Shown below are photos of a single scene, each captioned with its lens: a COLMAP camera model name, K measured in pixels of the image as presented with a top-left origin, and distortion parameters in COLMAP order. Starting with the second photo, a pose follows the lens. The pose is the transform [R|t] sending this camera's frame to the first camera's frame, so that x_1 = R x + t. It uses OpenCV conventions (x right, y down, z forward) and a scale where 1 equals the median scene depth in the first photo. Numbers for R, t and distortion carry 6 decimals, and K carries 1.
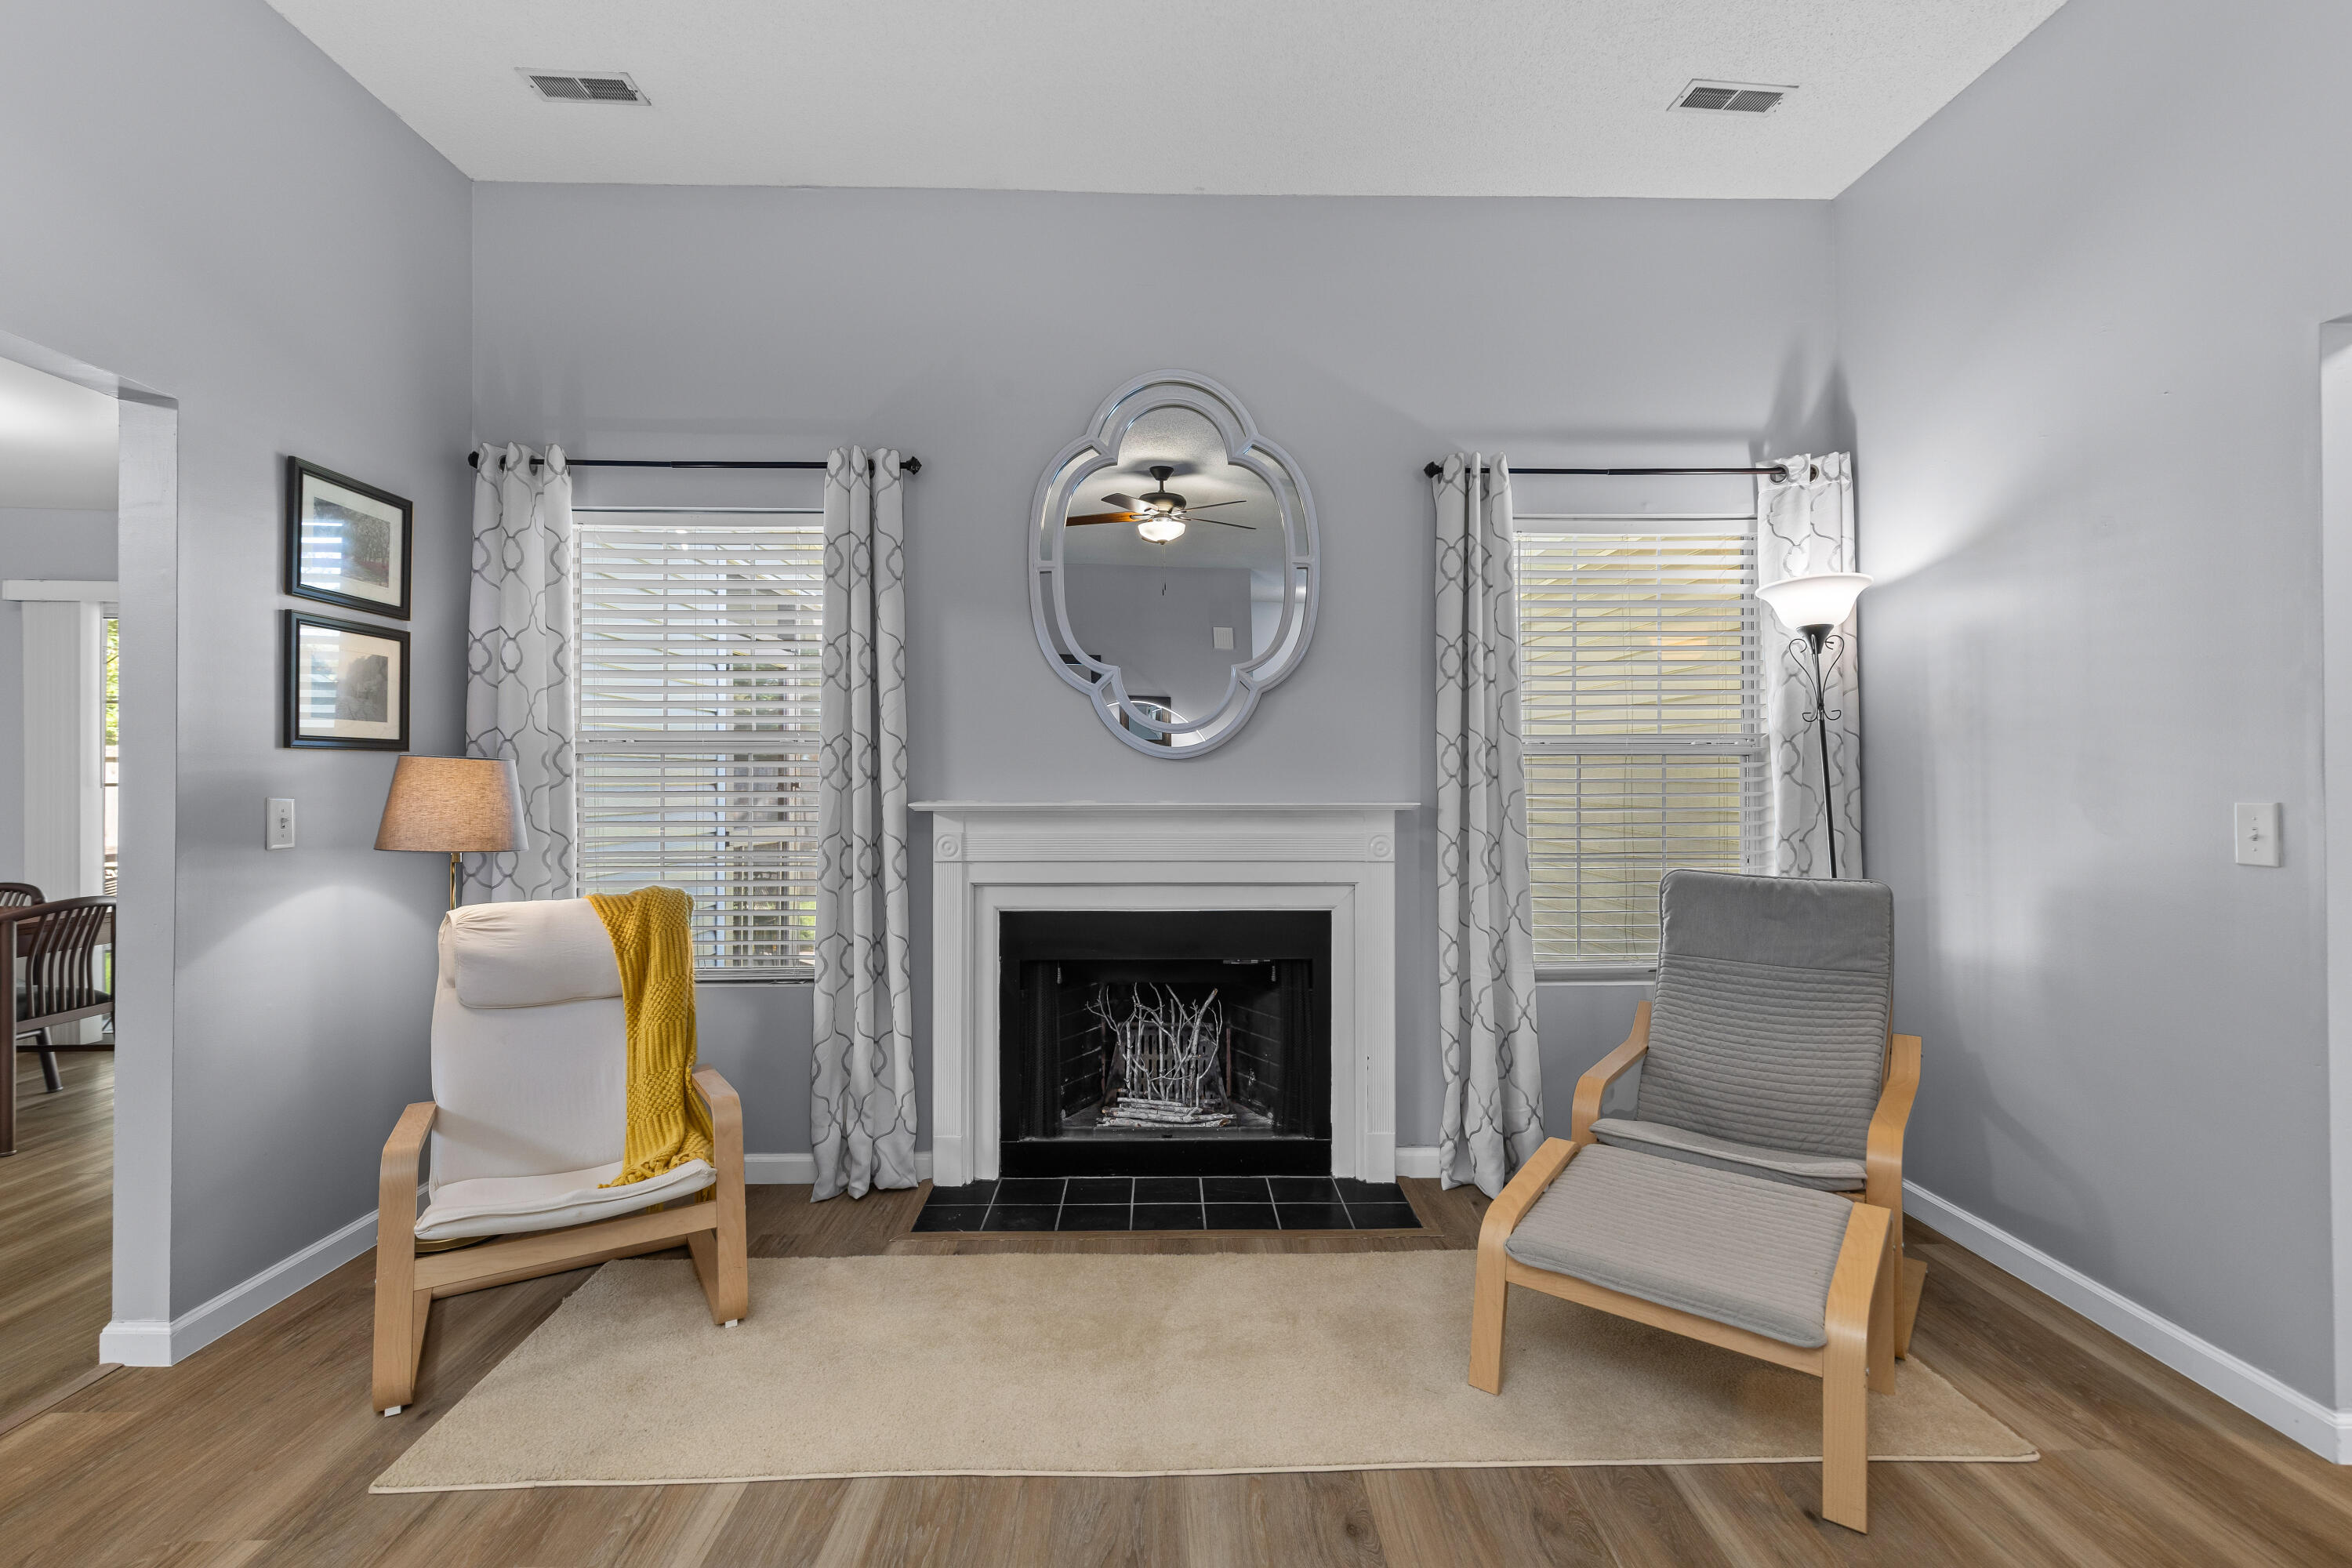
lens RADIAL K [[1060.0, 0, 1169.2], [0, 1060.0, 772.6], [0, 0, 1]] dist [0.007042, -0.000824]
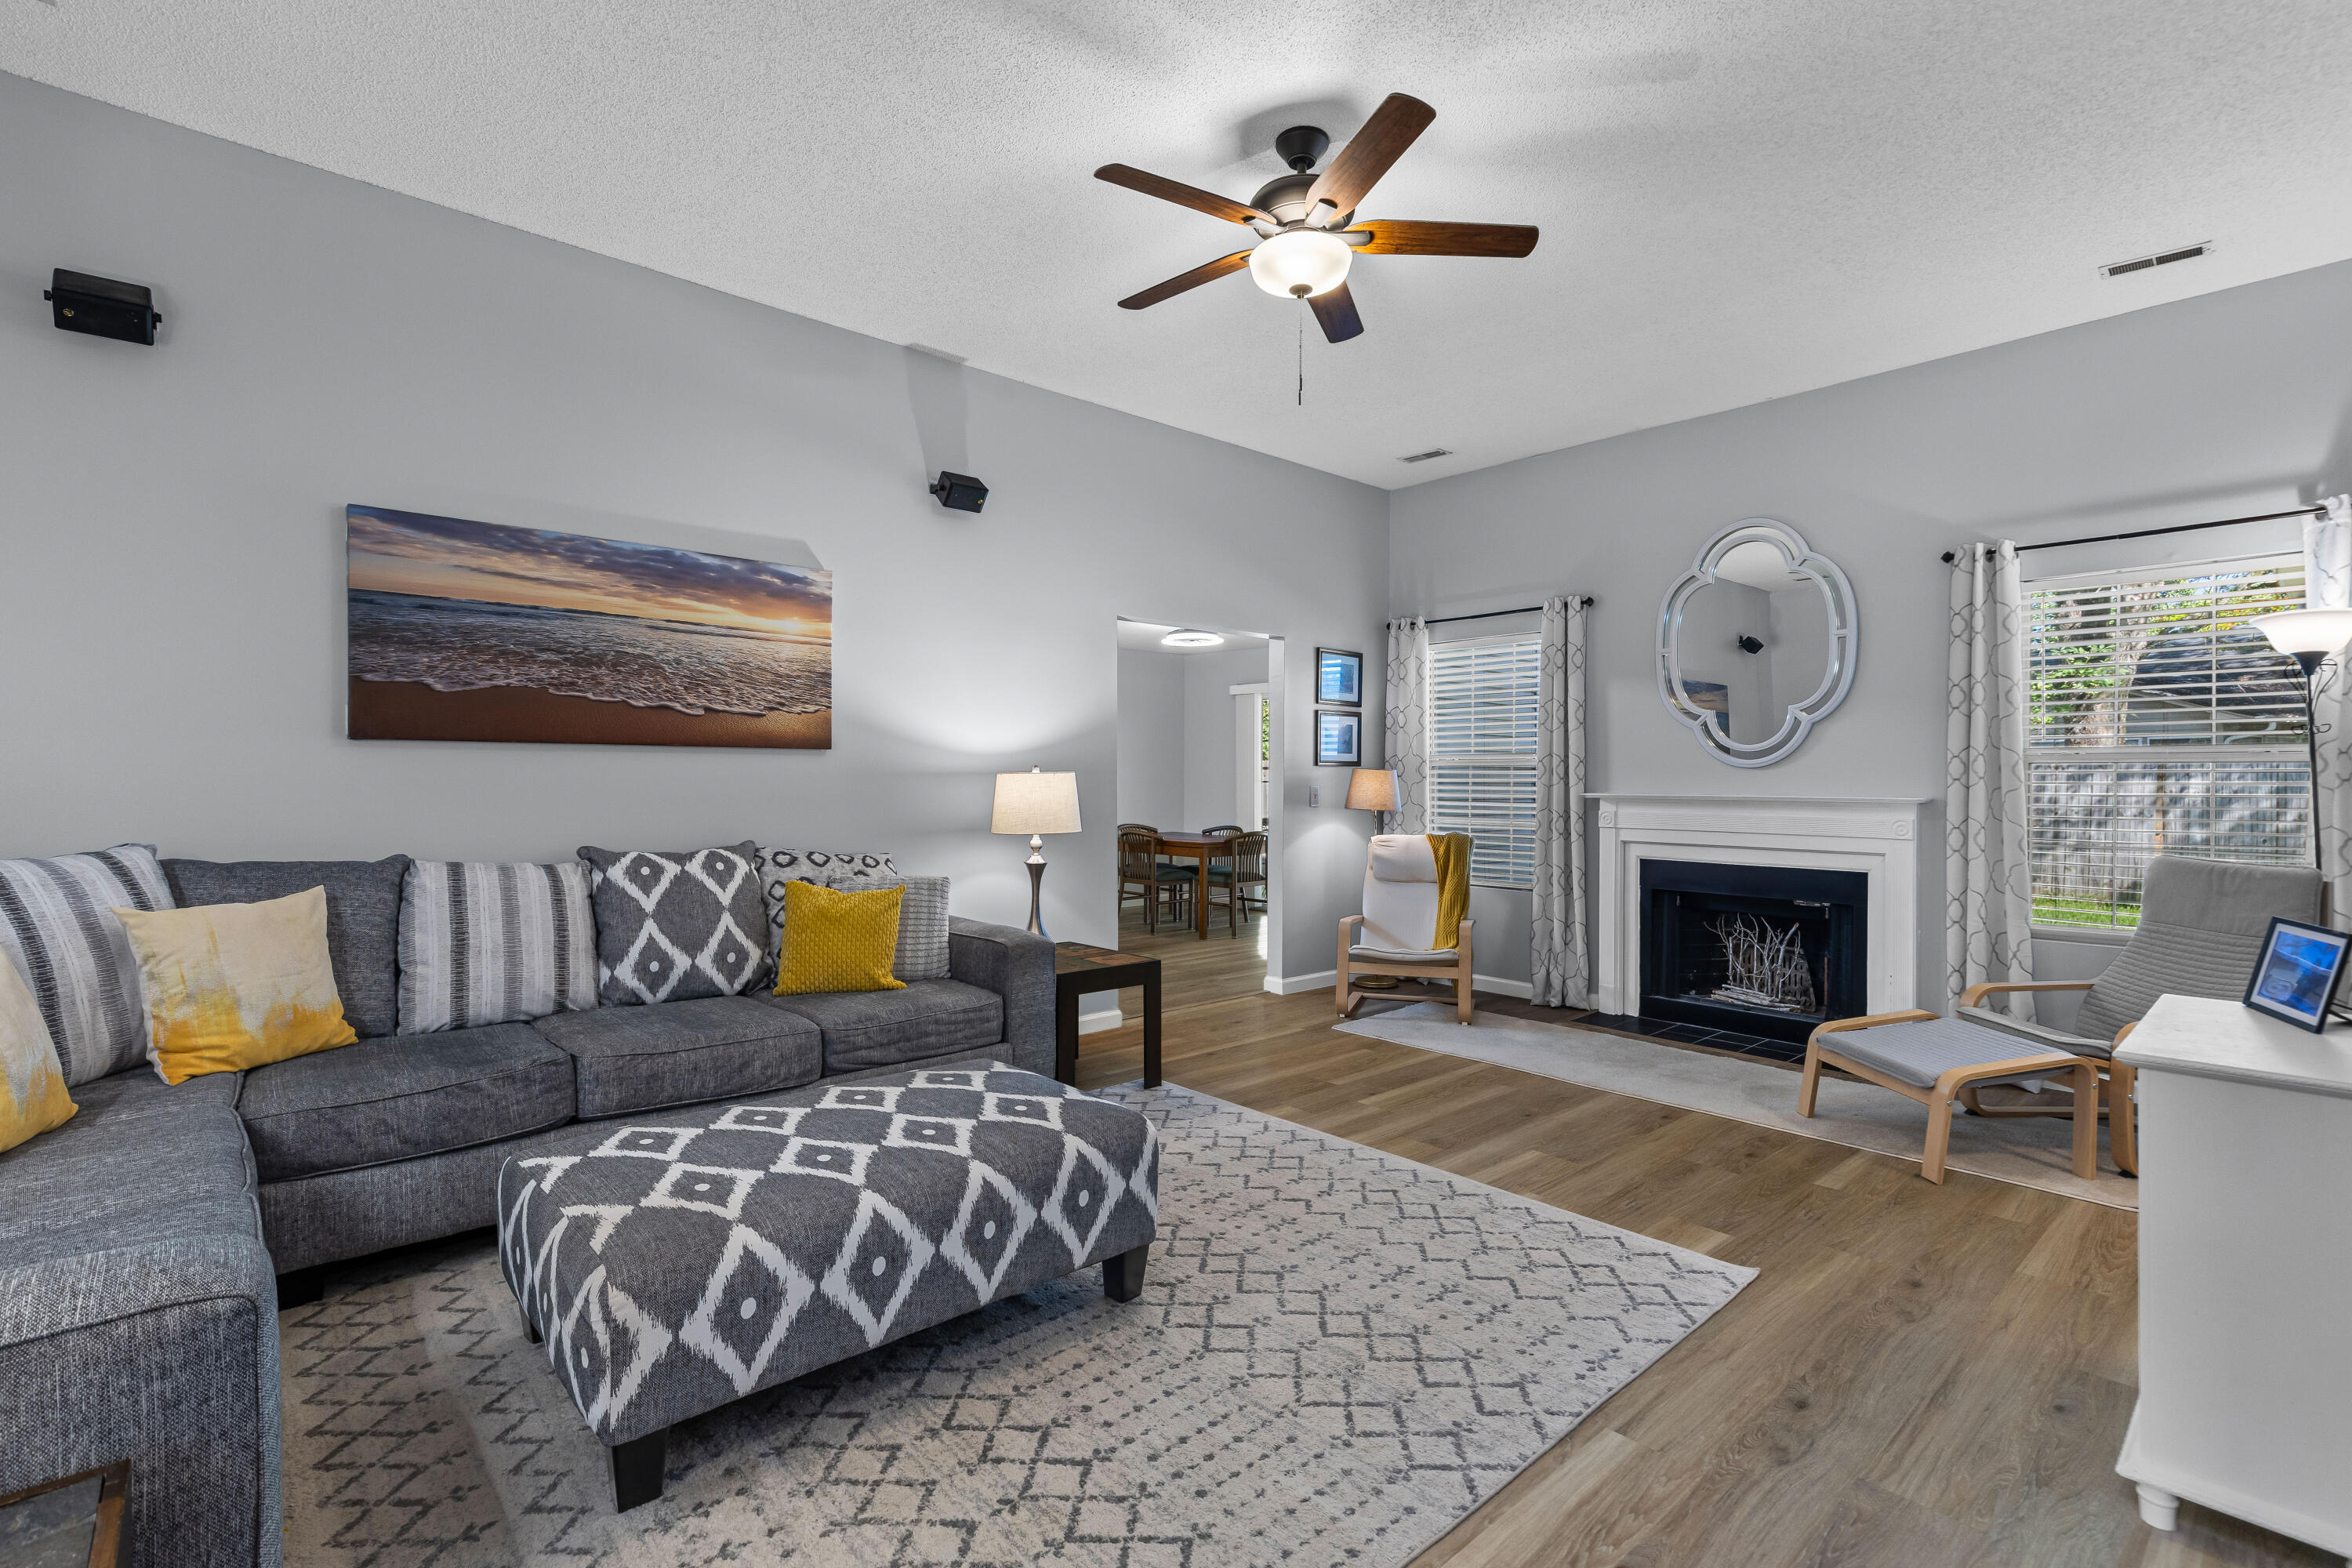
lens RADIAL K [[1060.0, 0, 1178.1], [0, 1060.0, 786.2], [0, 0, 1]] dist [0.007042, -0.000824]
pose [[0.652646, 0.008410, -0.757616, 0.660436], [-0.001628, 0.999952, 0.009698, 0.000719], [0.757661, -0.005096, 0.652628, -0.678392]]
